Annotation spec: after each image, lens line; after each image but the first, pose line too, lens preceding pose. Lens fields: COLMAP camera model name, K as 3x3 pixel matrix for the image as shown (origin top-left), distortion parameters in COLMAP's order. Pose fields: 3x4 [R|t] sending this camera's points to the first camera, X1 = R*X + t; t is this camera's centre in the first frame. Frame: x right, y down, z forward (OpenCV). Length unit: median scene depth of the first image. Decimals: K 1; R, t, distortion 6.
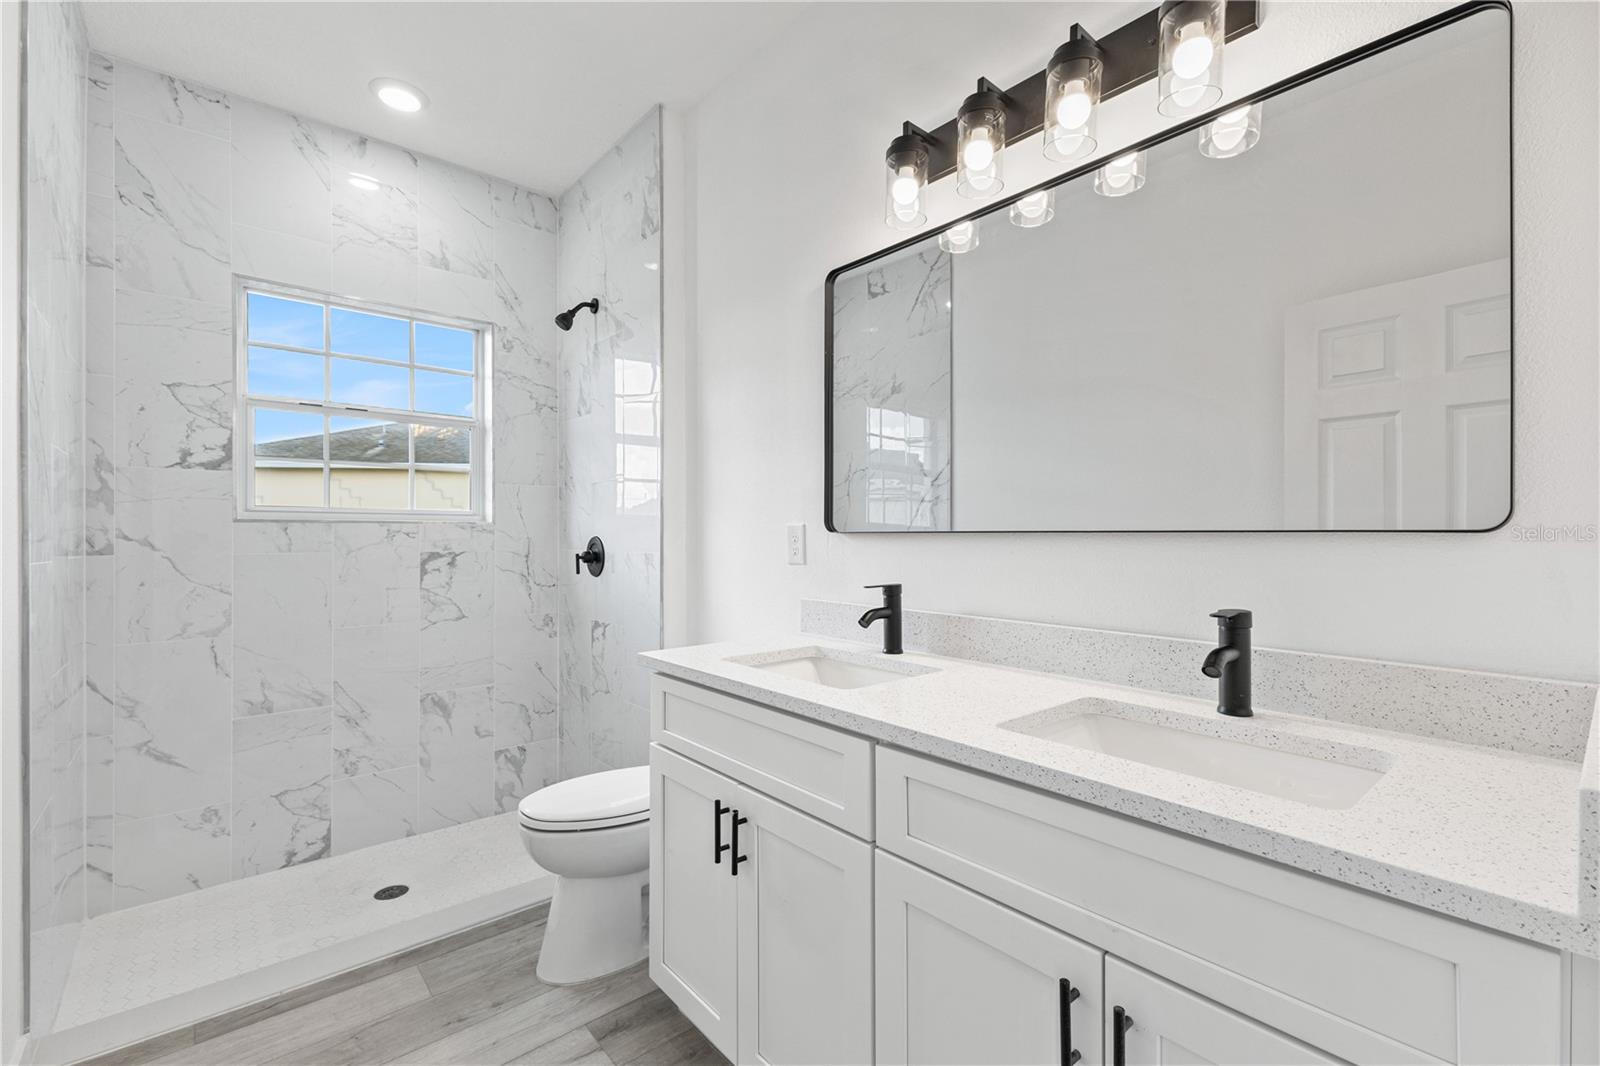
lens RADIAL K [[688.2, 0, 805.5], [0, 688.2, 532.5], [0, 0, 1]] dist [0.013281, -0.003489]
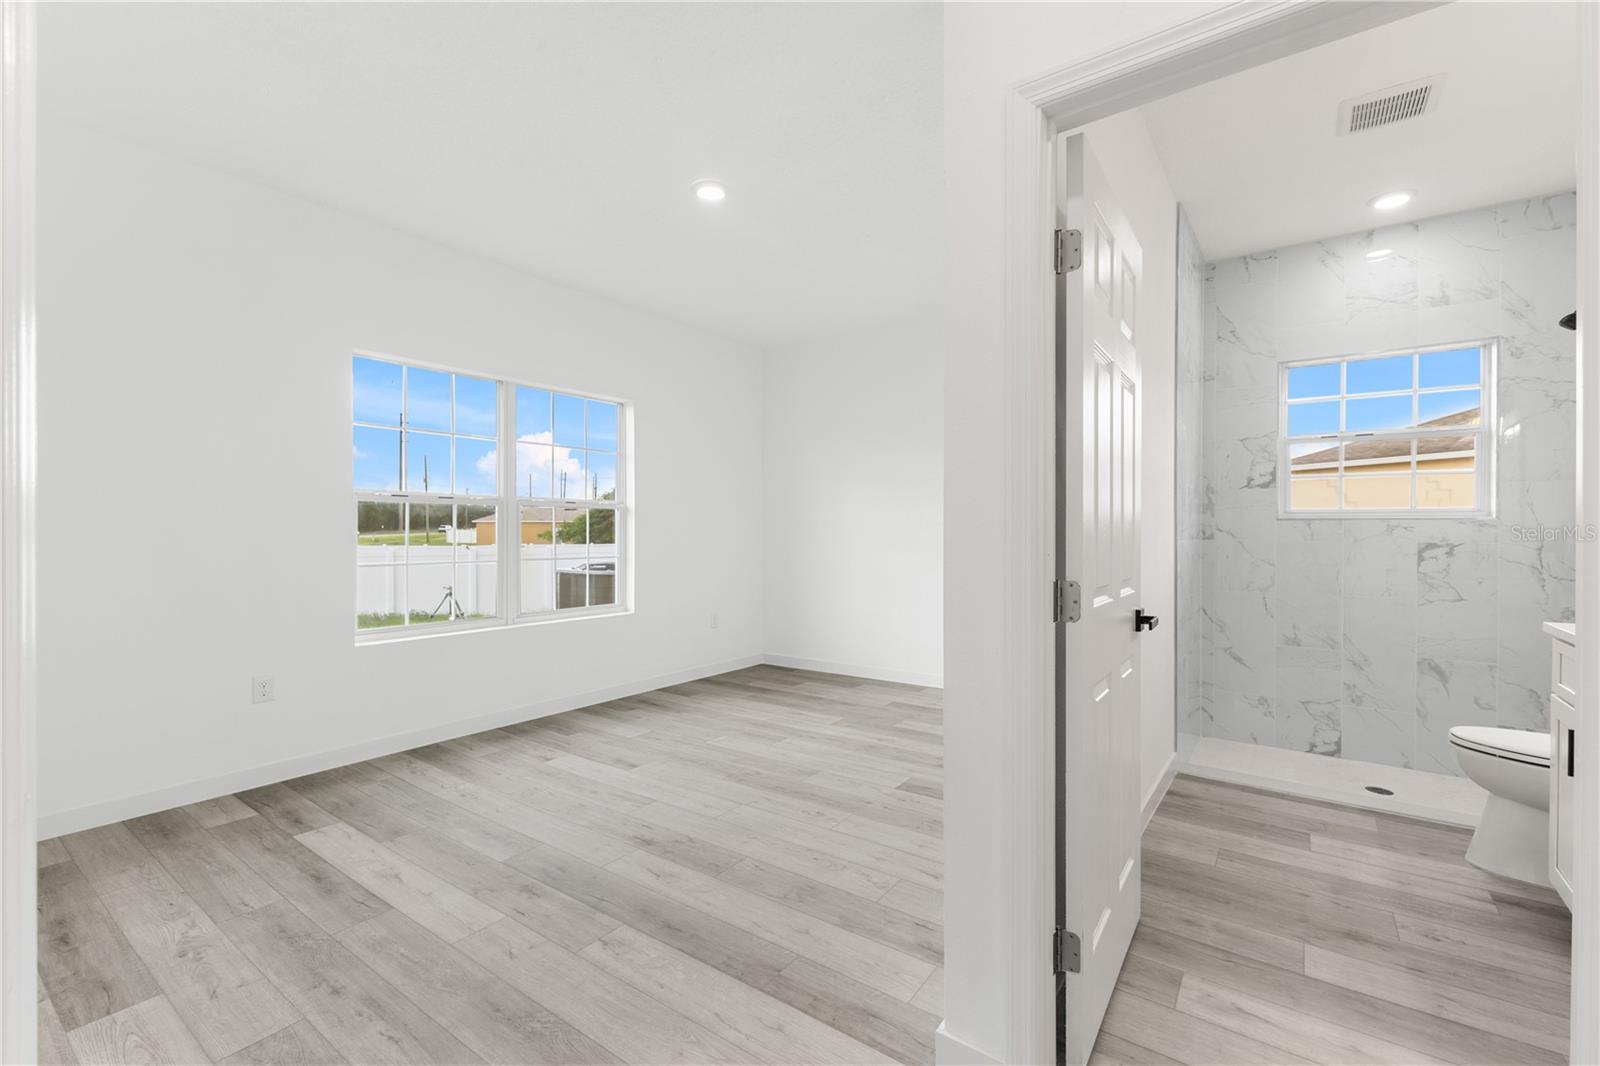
lens RADIAL K [[688.2, 0, 800.3], [0, 688.2, 534.4], [0, 0, 1]] dist [0.013281, -0.003489]
pose [[0.222837, 0.008106, -0.974822, 0.437427], [0.000941, 0.999963, 0.008530, 0.001985], [0.974855, -0.002819, 0.222821, -0.380050]]
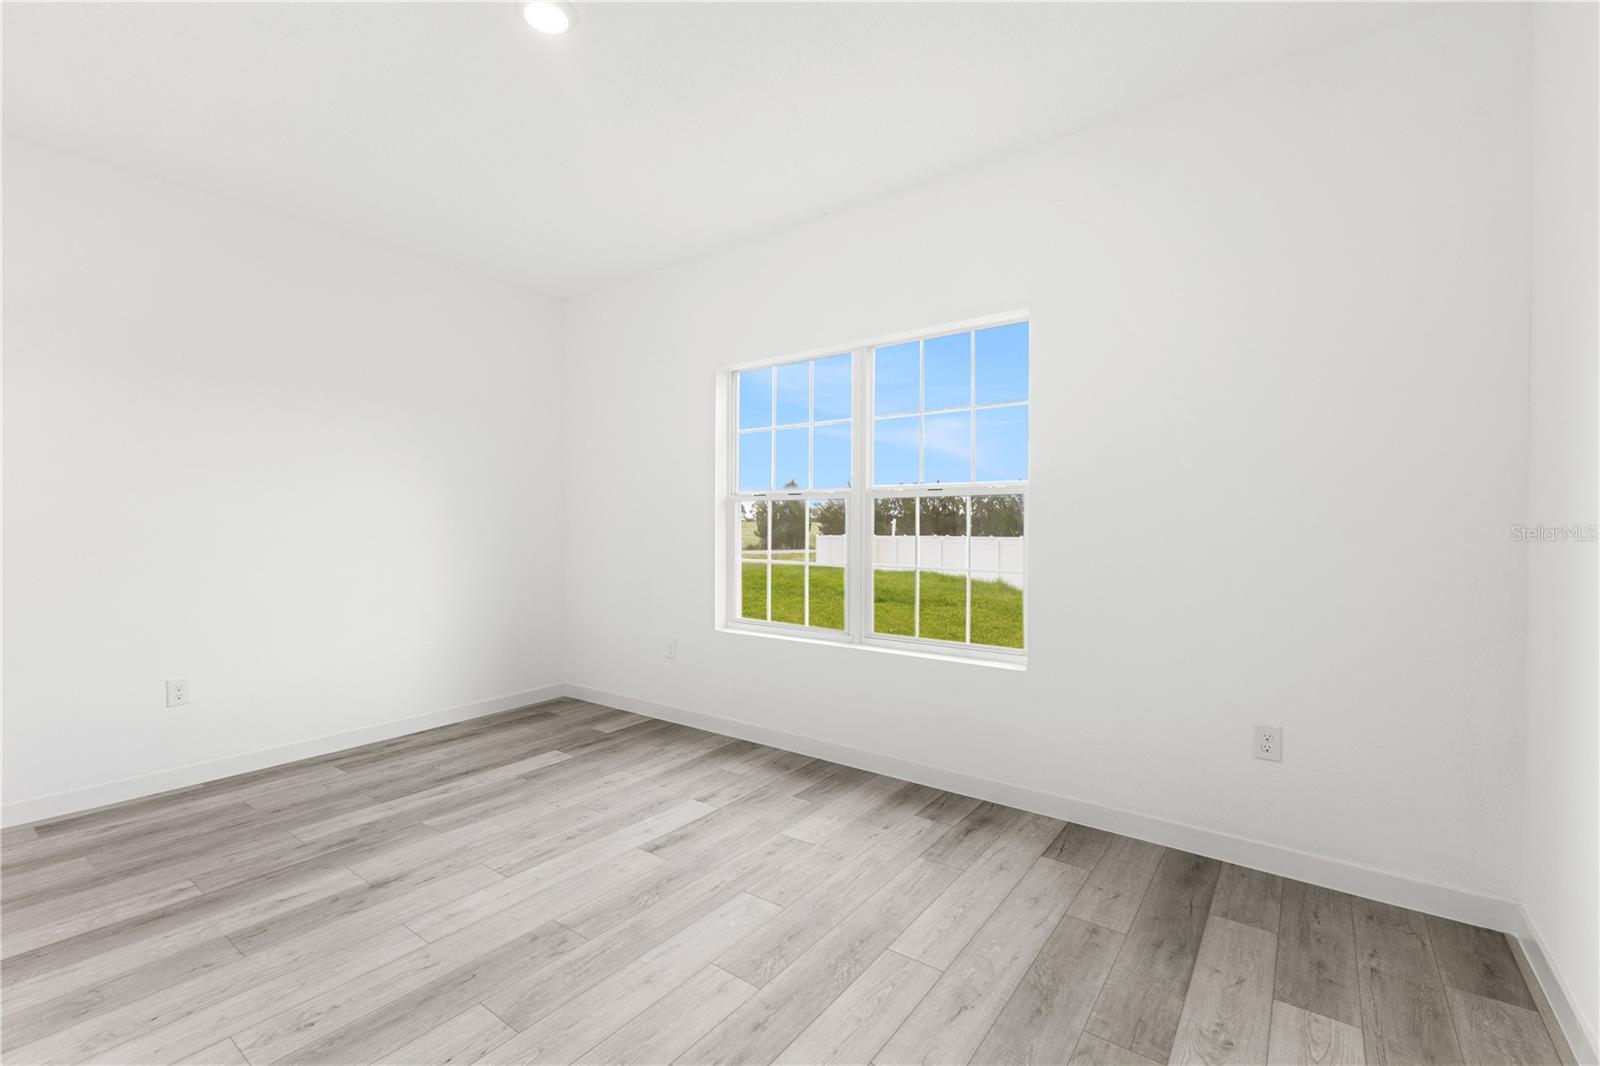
lens RADIAL K [[688.2, 0, 798.6], [0, 688.2, 522.2], [0, 0, 1]] dist [0.013281, -0.003489]
pose [[-0.976851, 0.003573, -0.213892, -3.888755], [0.004307, 0.999986, -0.002967, -0.012726], [0.213879, -0.003820, -0.976853, 2.769232]]
